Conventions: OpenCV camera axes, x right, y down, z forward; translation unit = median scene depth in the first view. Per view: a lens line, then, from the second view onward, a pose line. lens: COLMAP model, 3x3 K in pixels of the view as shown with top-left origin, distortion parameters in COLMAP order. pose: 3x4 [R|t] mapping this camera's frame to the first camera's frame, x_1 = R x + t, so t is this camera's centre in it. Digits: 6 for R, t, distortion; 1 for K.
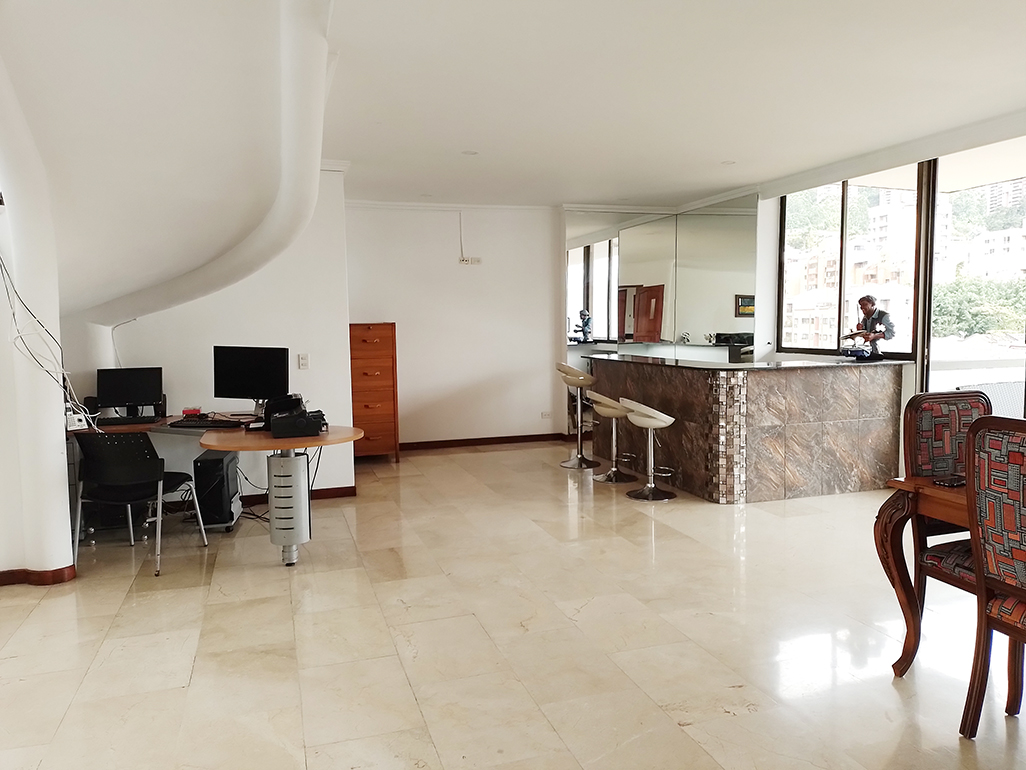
lens RADIAL K [[755.7, 0, 502.7], [0, 755.7, 383.1], [0, 0, 1]] dist [0.063338, -0.063885]
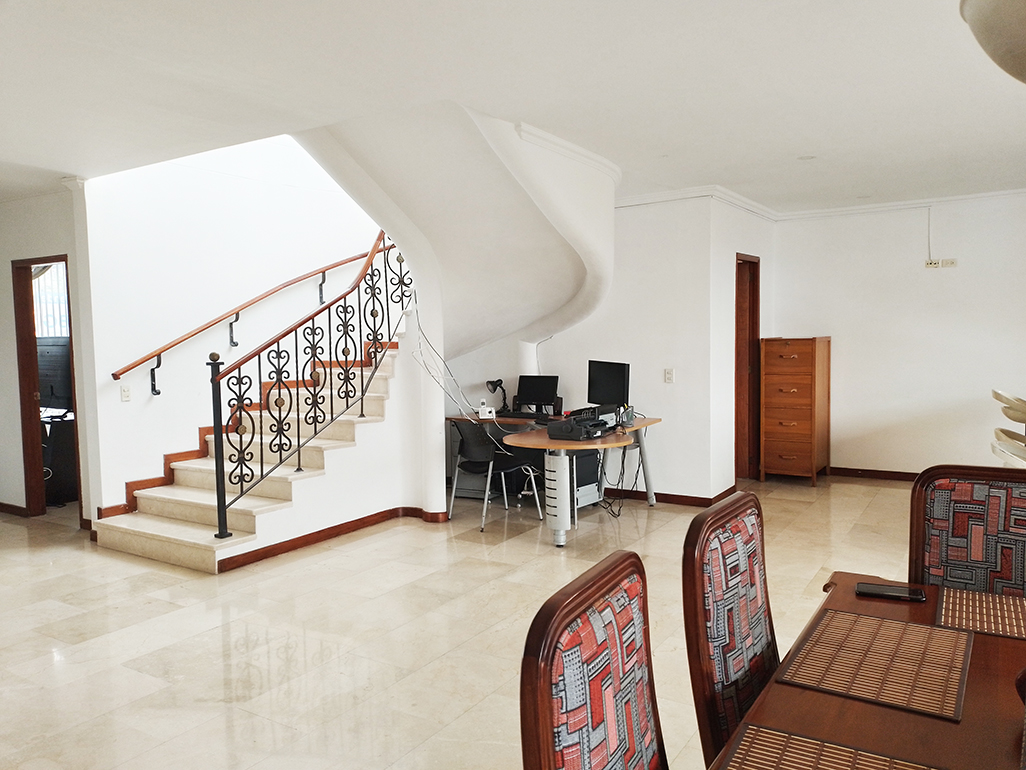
lens RADIAL K [[755.7, 0, 535.4], [0, 755.7, 384.3], [0, 0, 1]] dist [0.063338, -0.063885]
pose [[0.648292, 0.050874, -0.759690, 0.535607], [-0.054339, 0.998312, 0.020483, -0.033757], [0.759450, 0.028002, 0.649962, 0.178103]]
